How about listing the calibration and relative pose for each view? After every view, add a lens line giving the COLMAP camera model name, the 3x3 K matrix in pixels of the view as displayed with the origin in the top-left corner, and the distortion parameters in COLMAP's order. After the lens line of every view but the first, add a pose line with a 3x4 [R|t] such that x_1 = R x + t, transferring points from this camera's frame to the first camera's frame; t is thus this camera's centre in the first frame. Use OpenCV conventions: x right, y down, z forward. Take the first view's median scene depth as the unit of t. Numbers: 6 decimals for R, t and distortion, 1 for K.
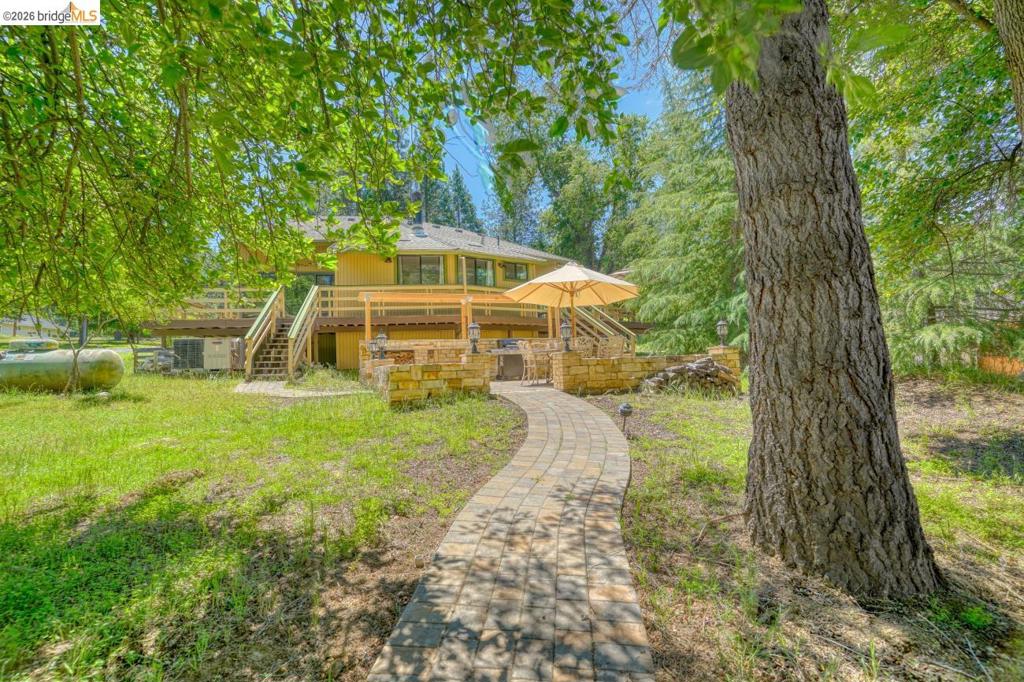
lens RADIAL K [[499.7, 0, 511.3], [0, 499.7, 344.4], [0, 0, 1]] dist [-0.002085, -0.000034]
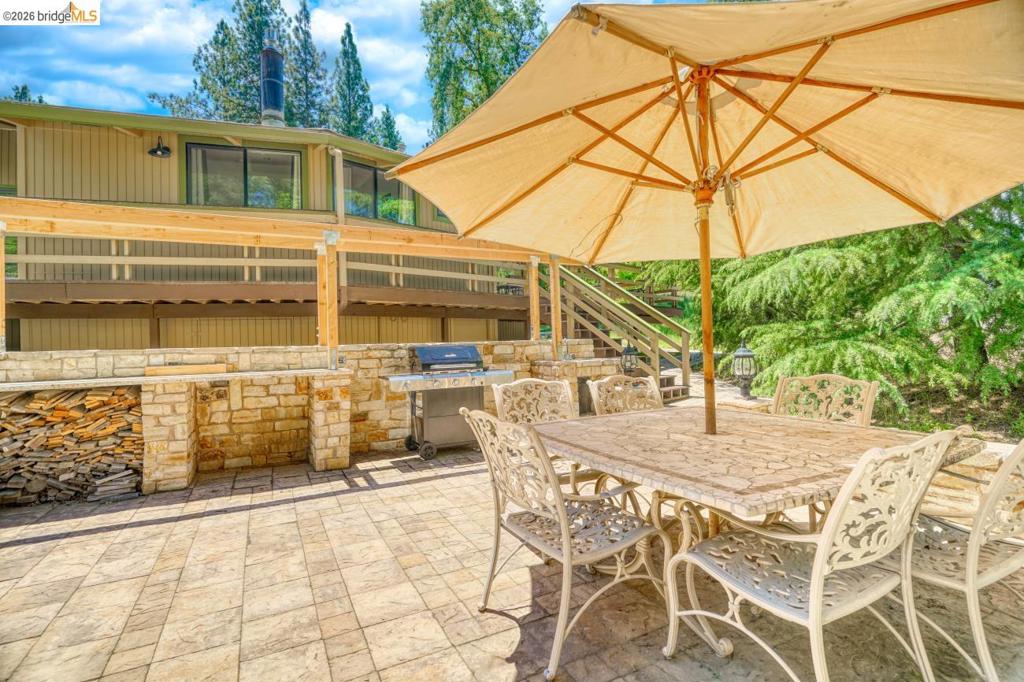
lens RADIAL K [[499.7, 0, 514.6], [0, 499.7, 337.8], [0, 0, 1]] dist [-0.002085, -0.000034]
pose [[0.992168, 0.009546, 0.124546, 0.004023], [-0.014448, 0.999153, 0.038521, -0.031912], [-0.124073, -0.040019, 0.991466, 0.578125]]
